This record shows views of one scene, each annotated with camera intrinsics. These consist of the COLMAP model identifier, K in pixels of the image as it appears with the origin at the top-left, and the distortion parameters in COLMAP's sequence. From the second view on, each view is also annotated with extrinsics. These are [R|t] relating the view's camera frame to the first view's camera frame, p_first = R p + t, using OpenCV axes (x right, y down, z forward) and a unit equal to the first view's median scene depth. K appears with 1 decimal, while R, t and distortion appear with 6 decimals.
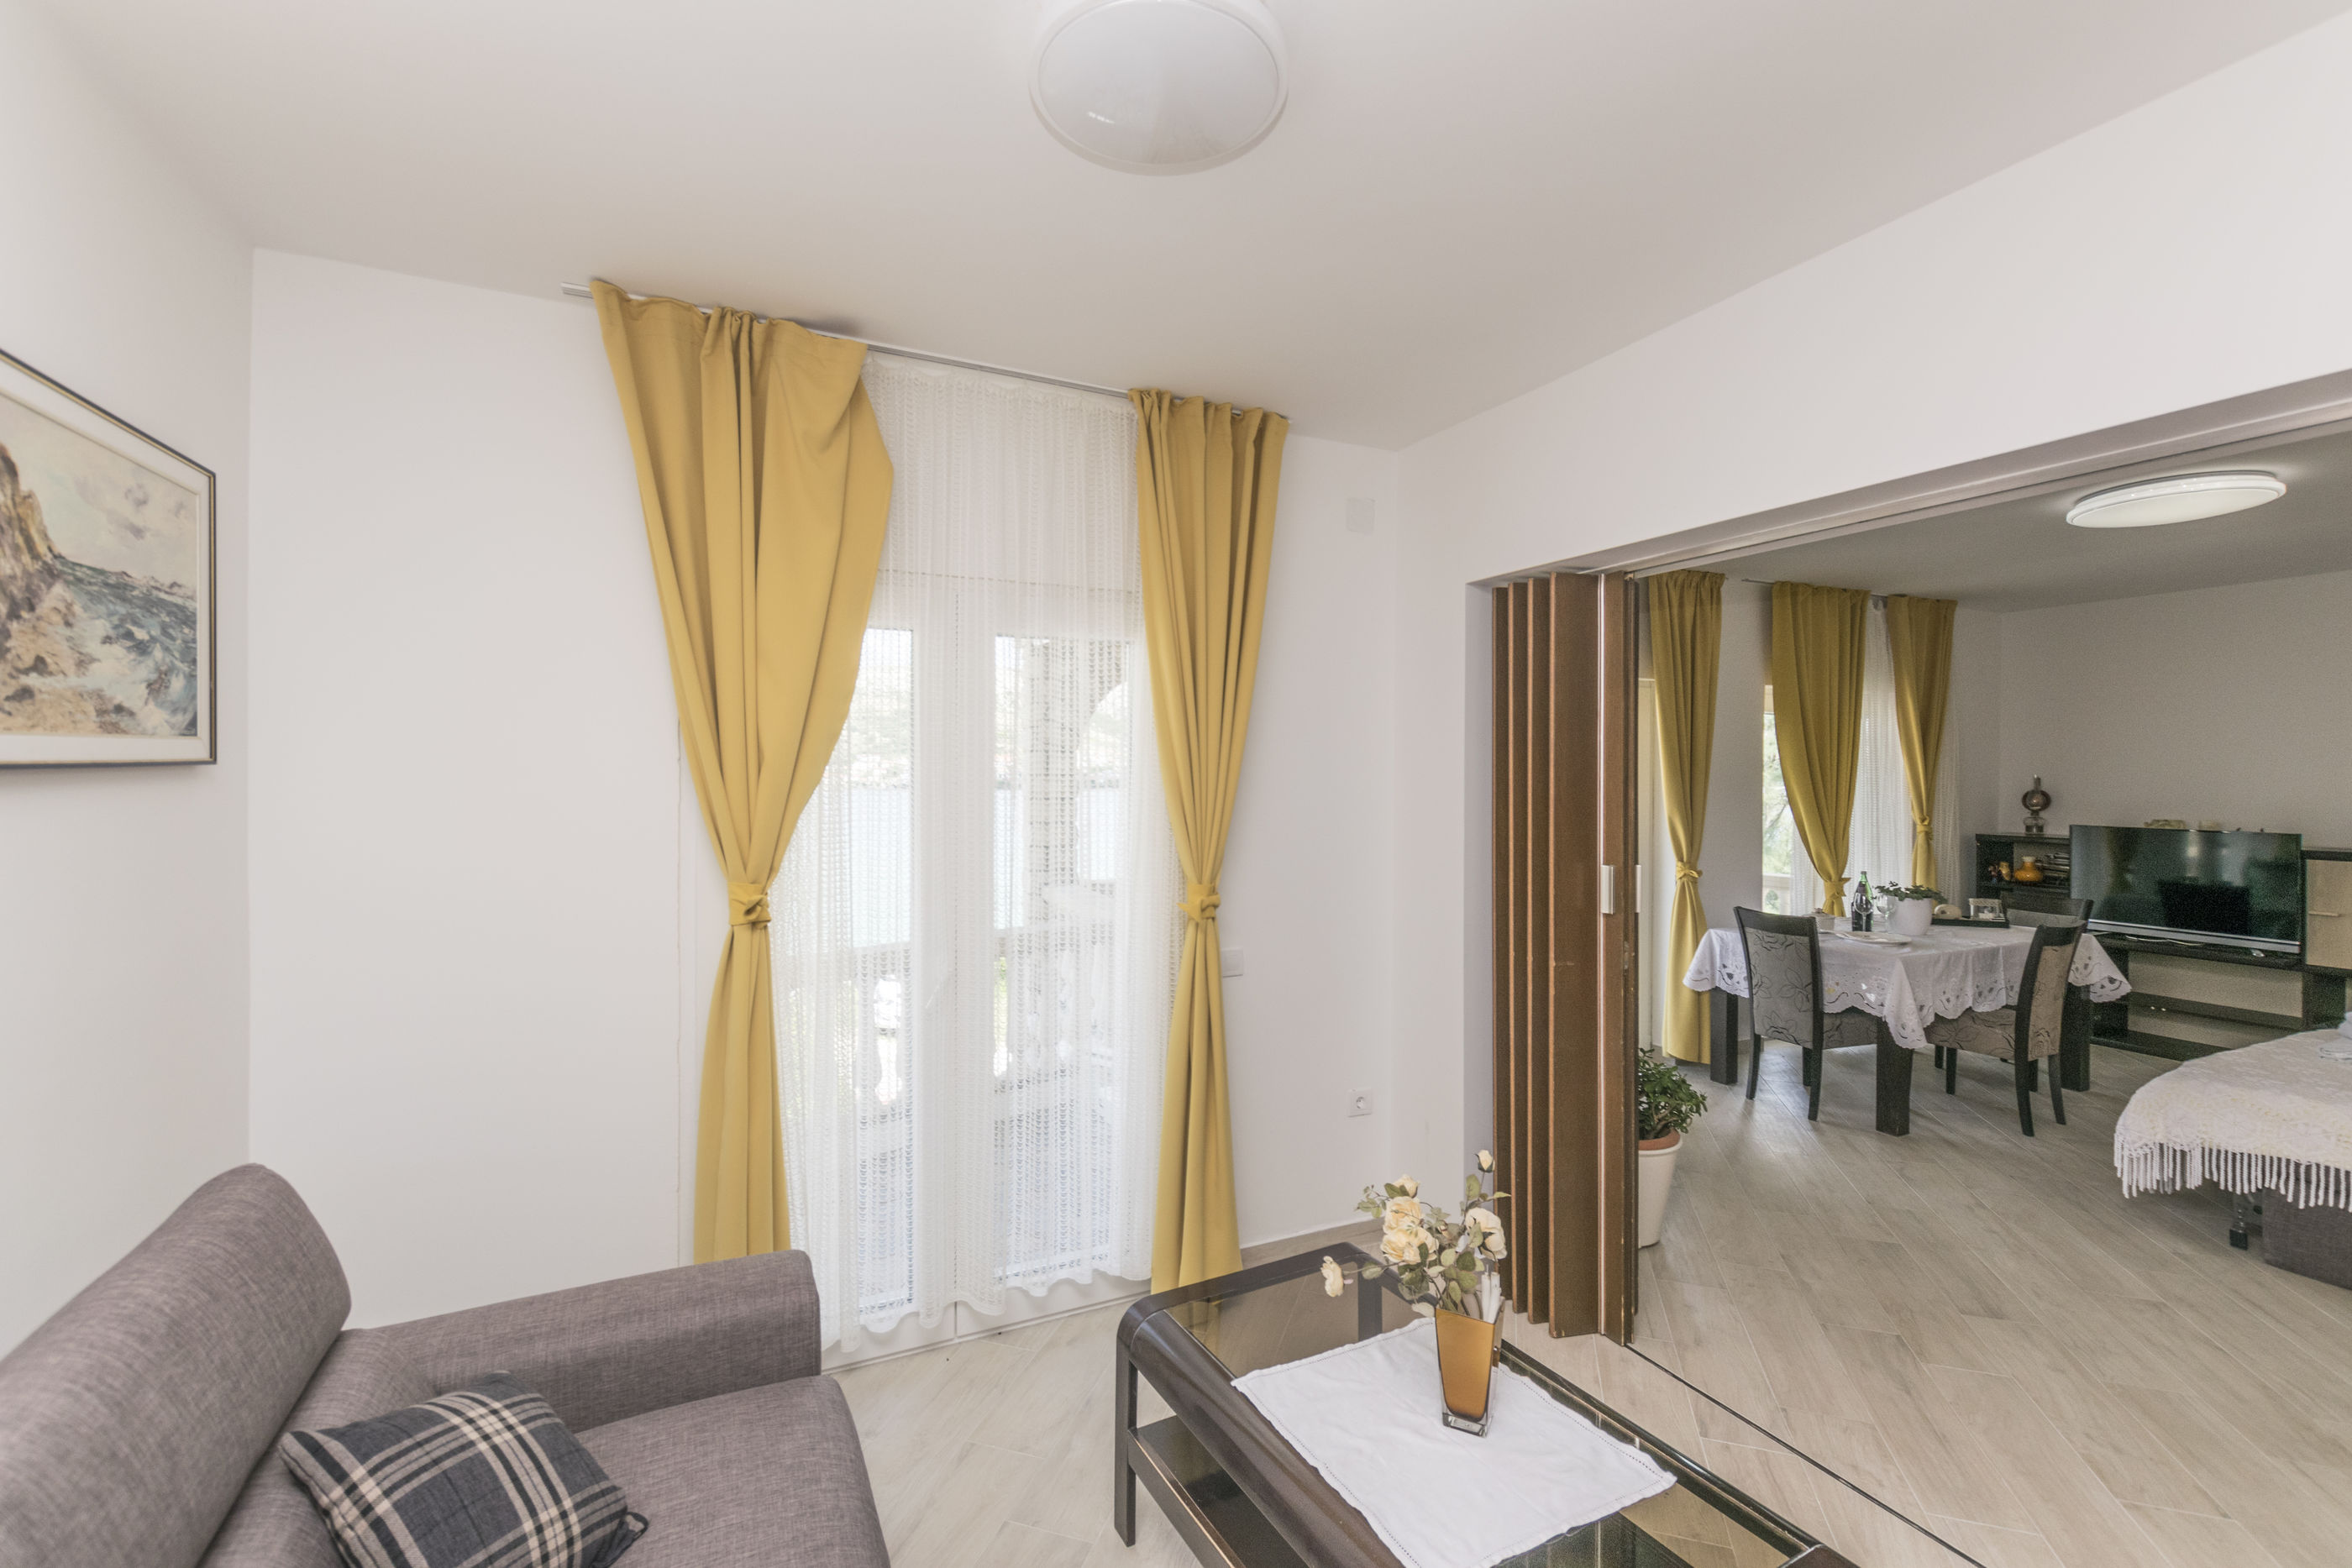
lens RADIAL K [[1010.4, 0, 1173.1], [0, 1010.4, 784.6], [0, 0, 1]] dist [0.001316, -0.000262]
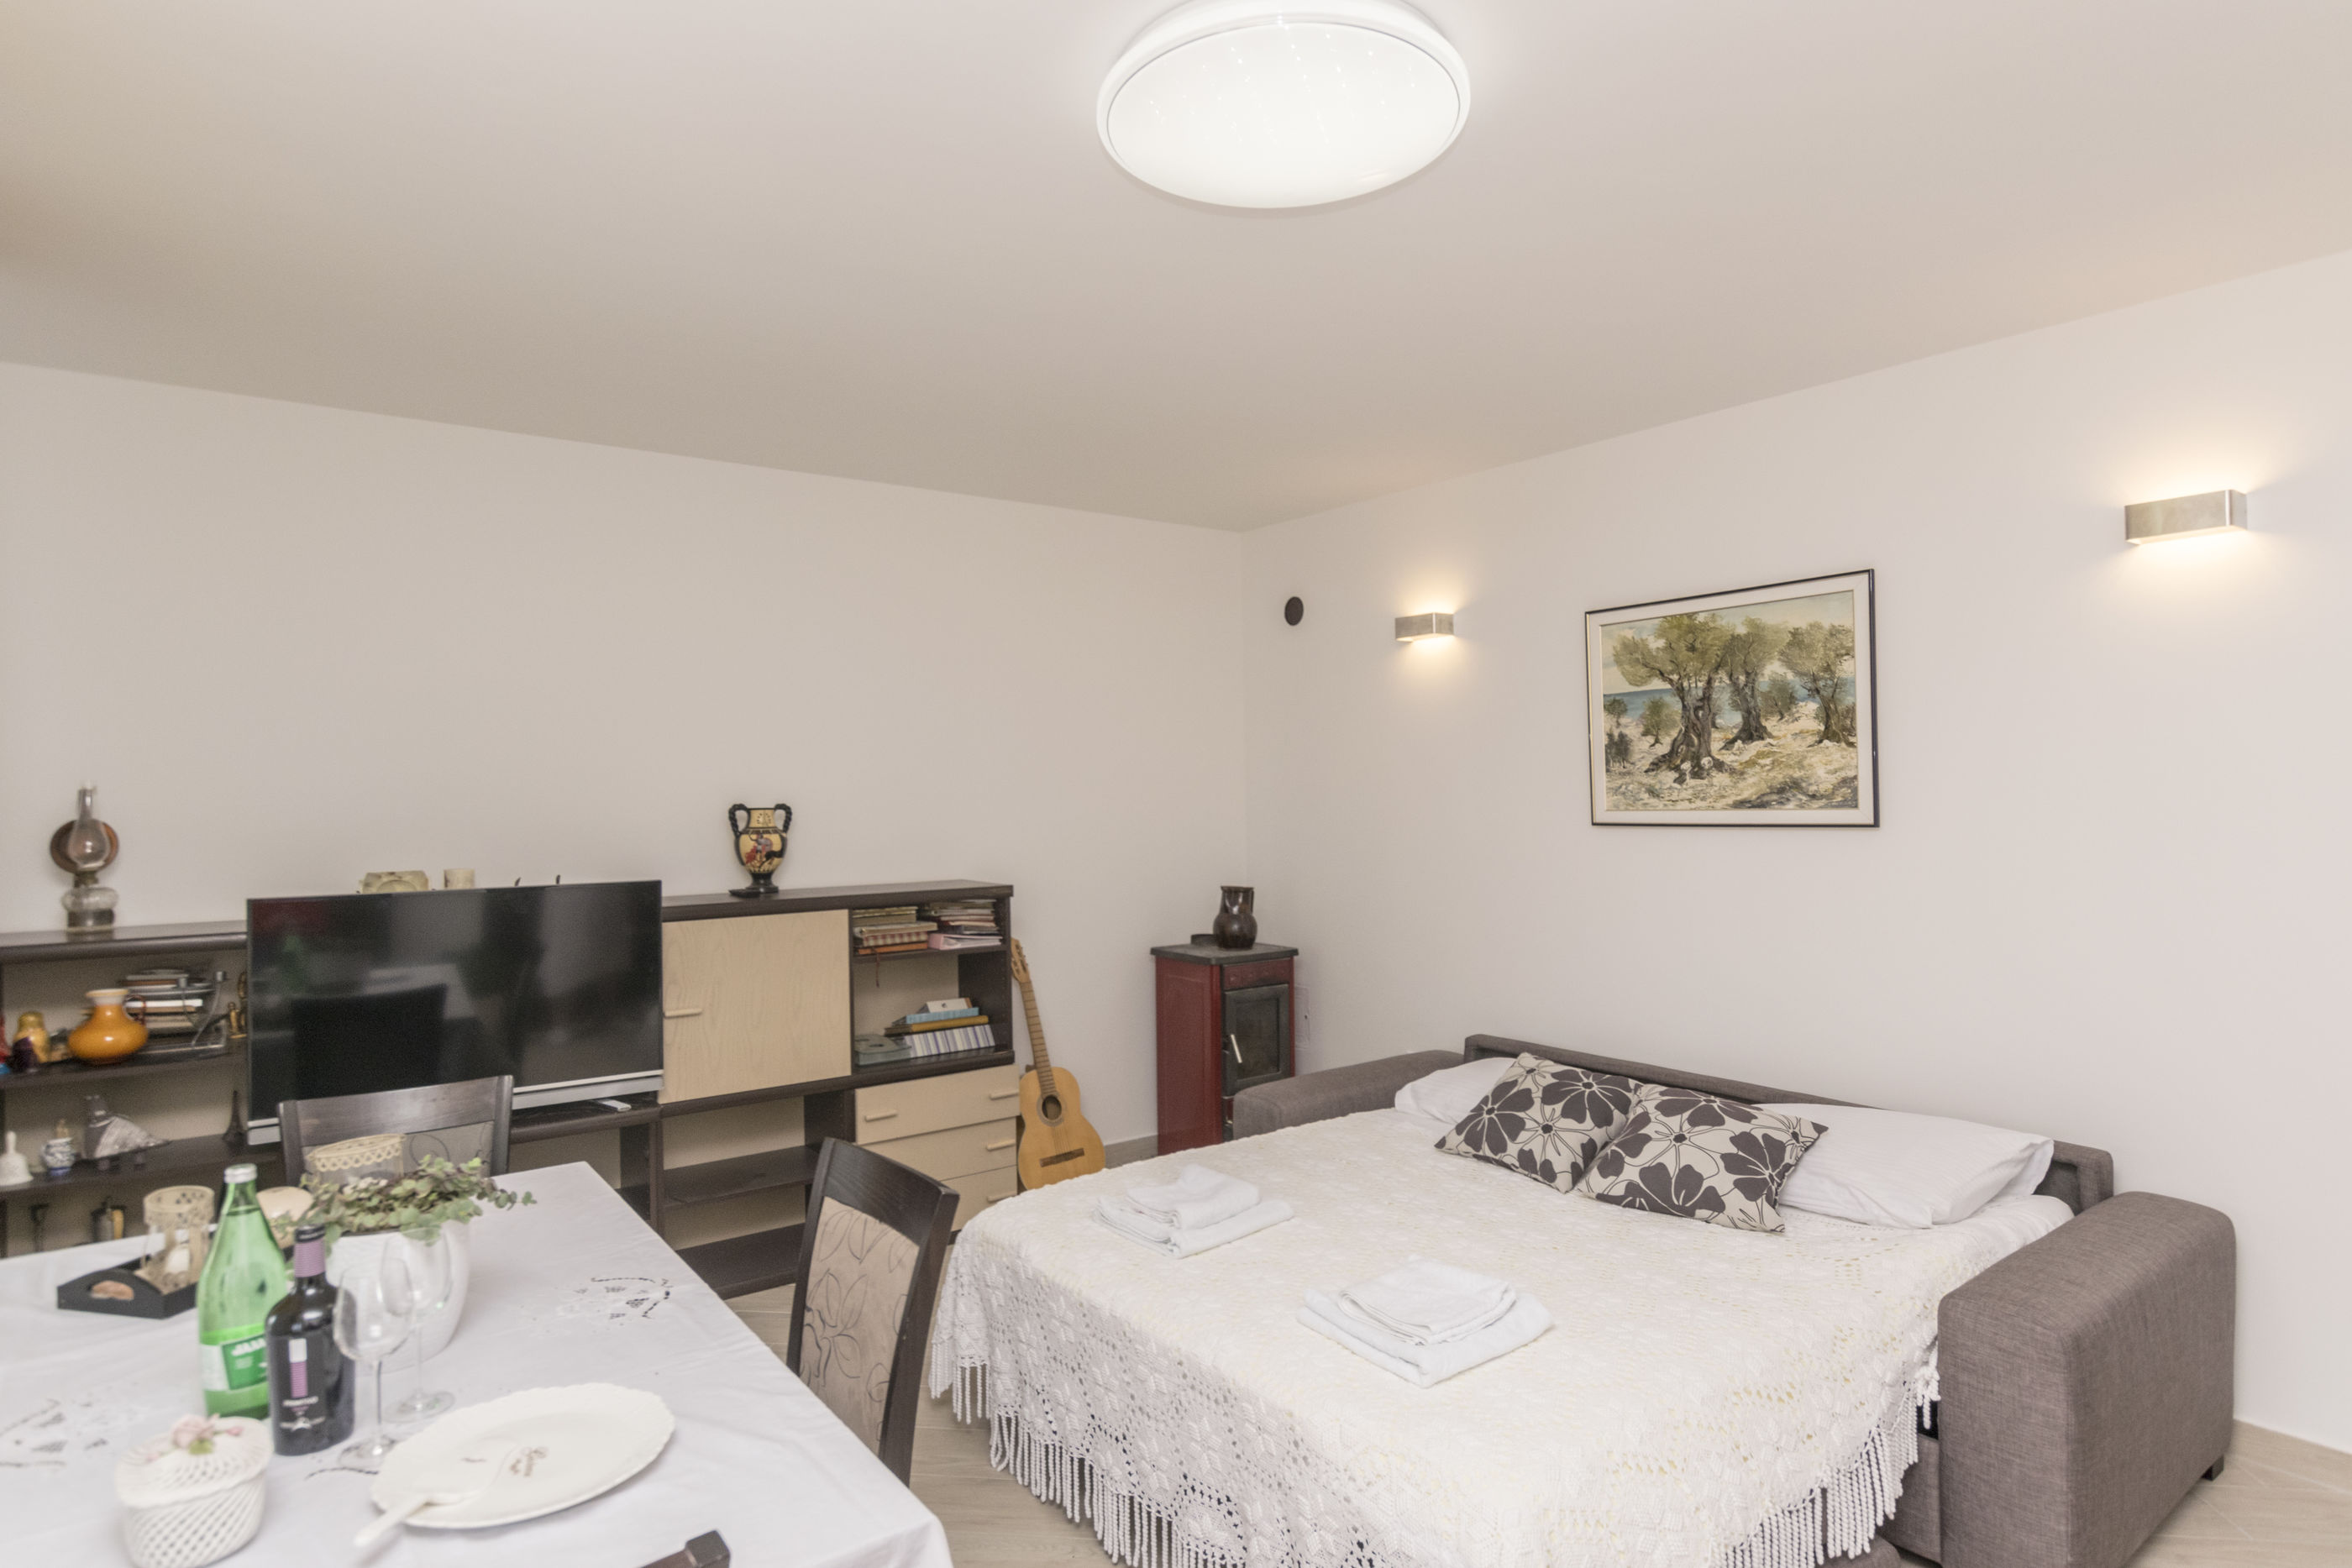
lens RADIAL K [[1256.1, 0, 1176.0], [0, 1256.1, 784.0], [0, 0, 1]] dist [-0.008987, 0.000204]
pose [[-0.204030, 0.003640, 0.978958, 0.344989], [0.021251, 0.999774, 0.000711, -0.000423], [-0.978734, 0.020949, -0.204061, 0.828430]]
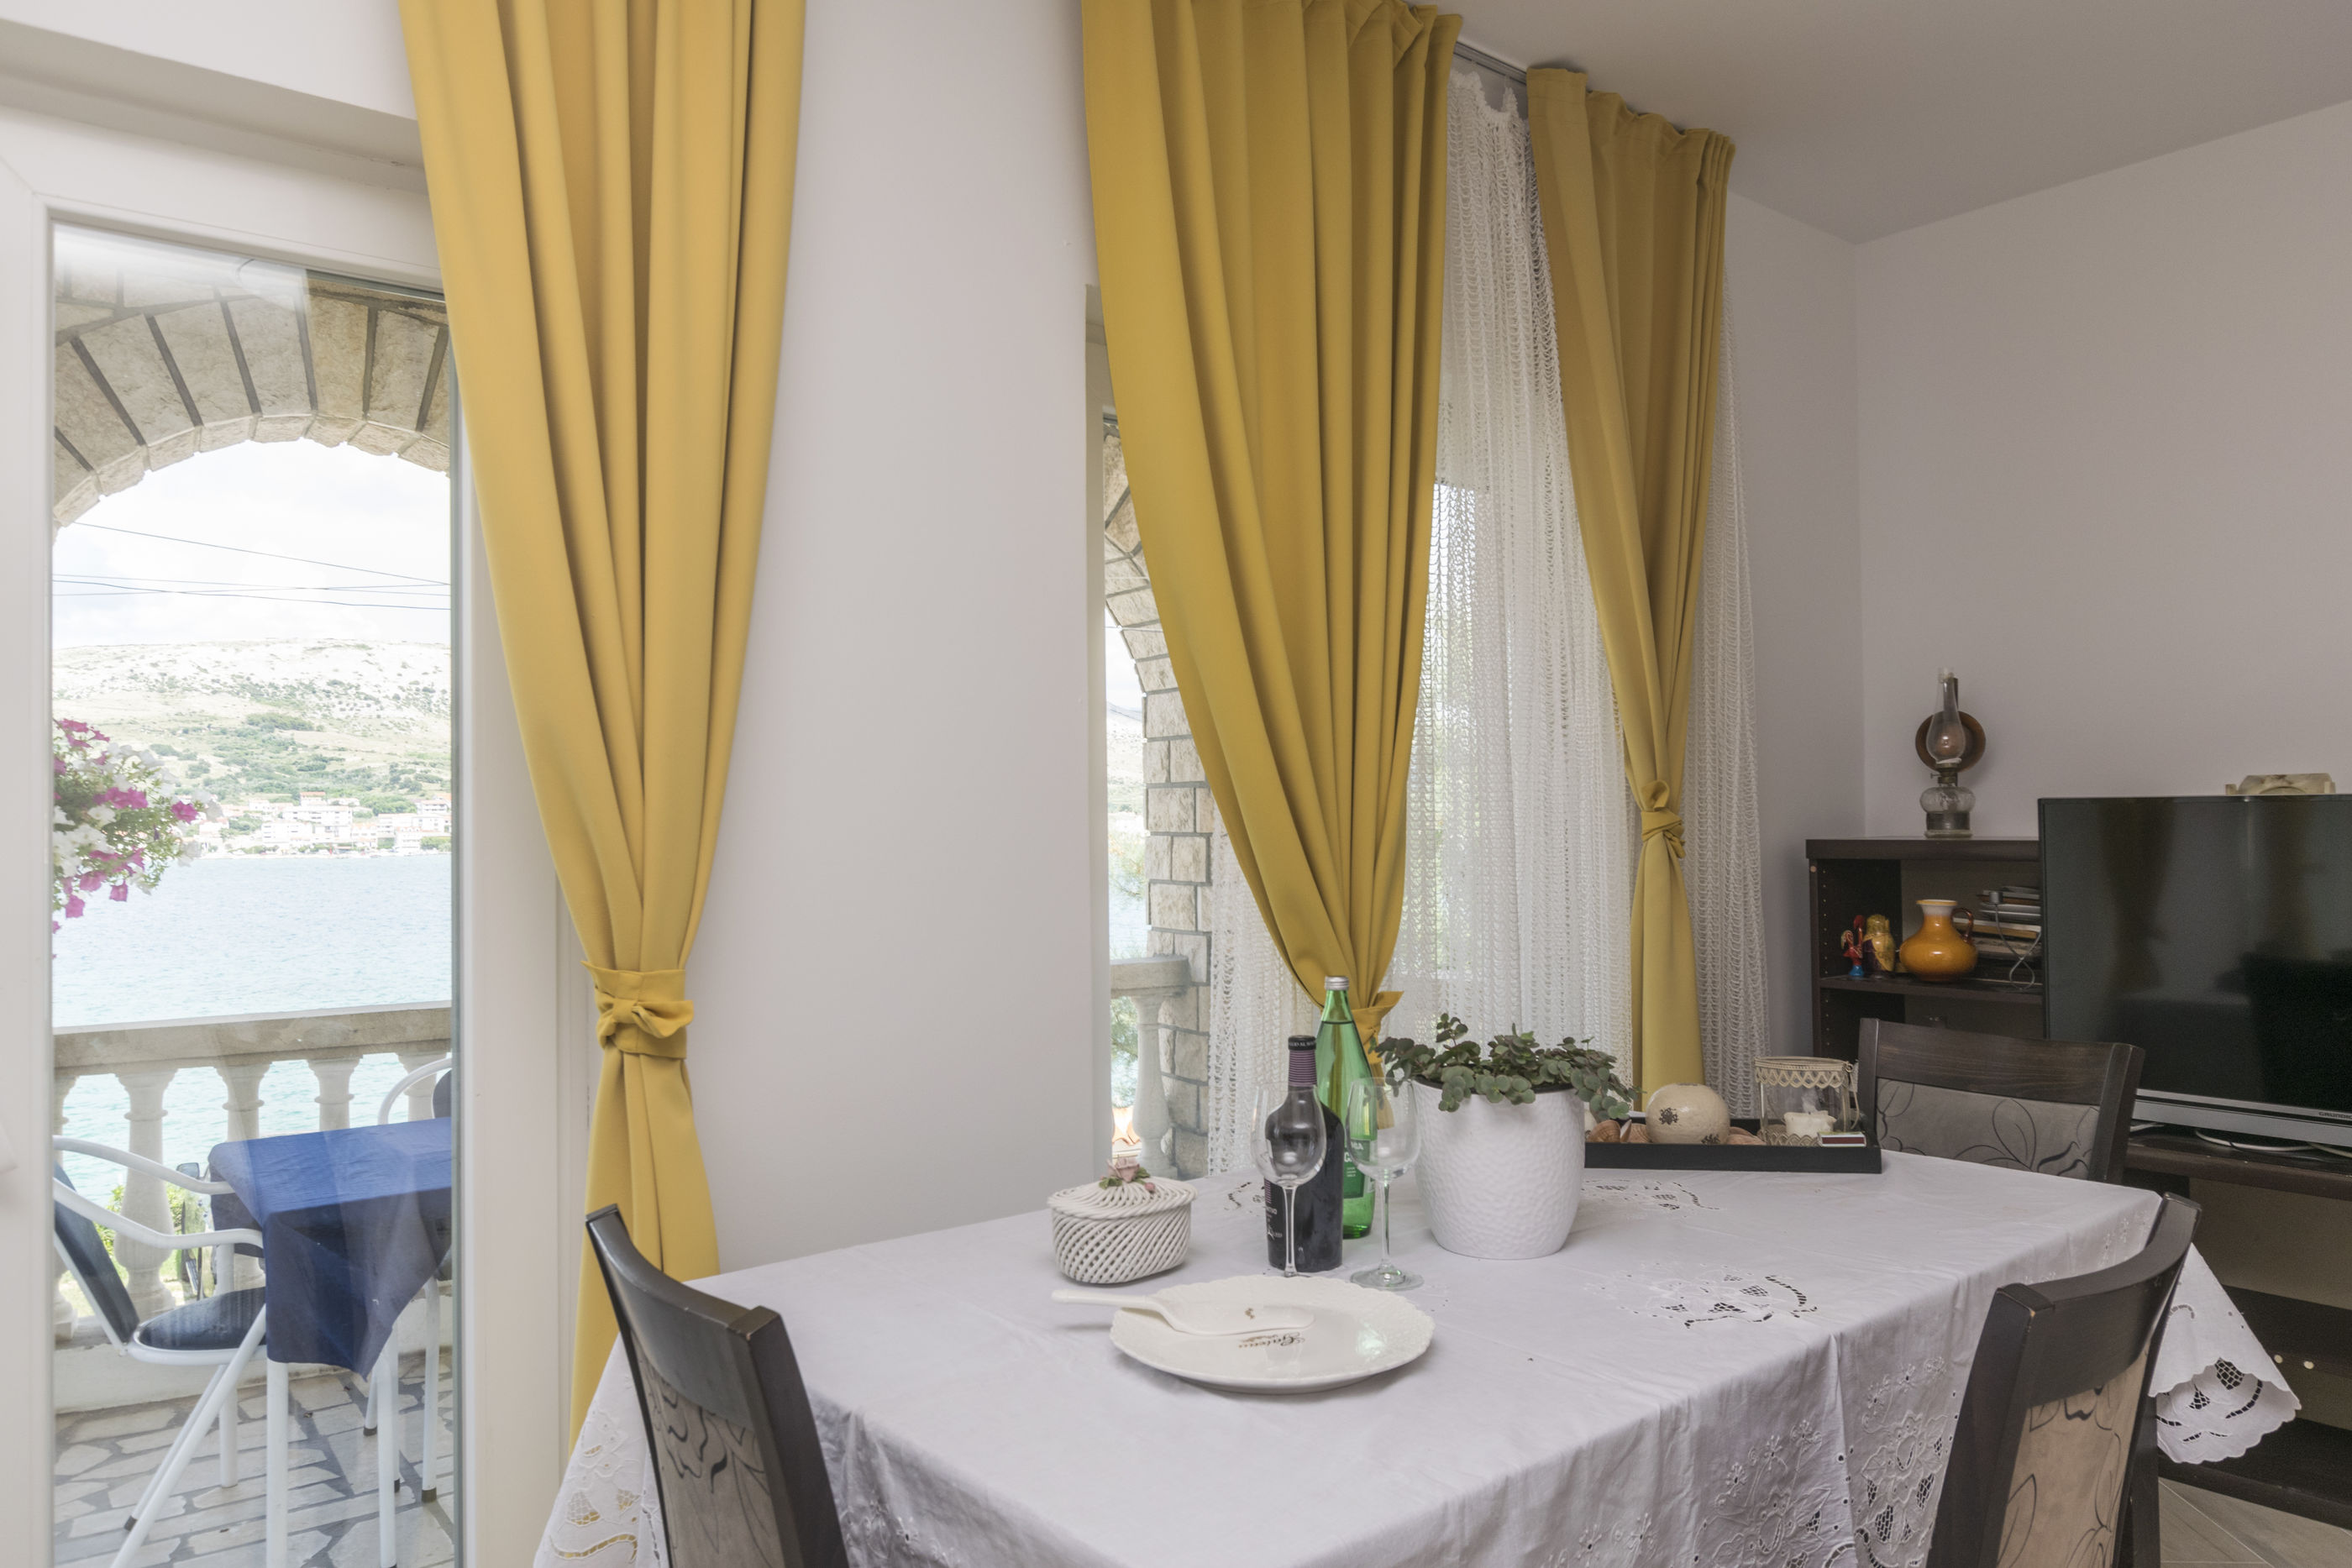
lens RADIAL K [[1607.7, 0, 1176.0], [0, 1607.7, 784.0], [0, 0, 1]] dist [0.006194, -0.000387]
pose [[0.965874, -0.013091, 0.258683, 0.540467], [0.020141, 0.999494, -0.024619, 0.047701], [-0.258229, 0.028989, 0.965649, 0.637842]]
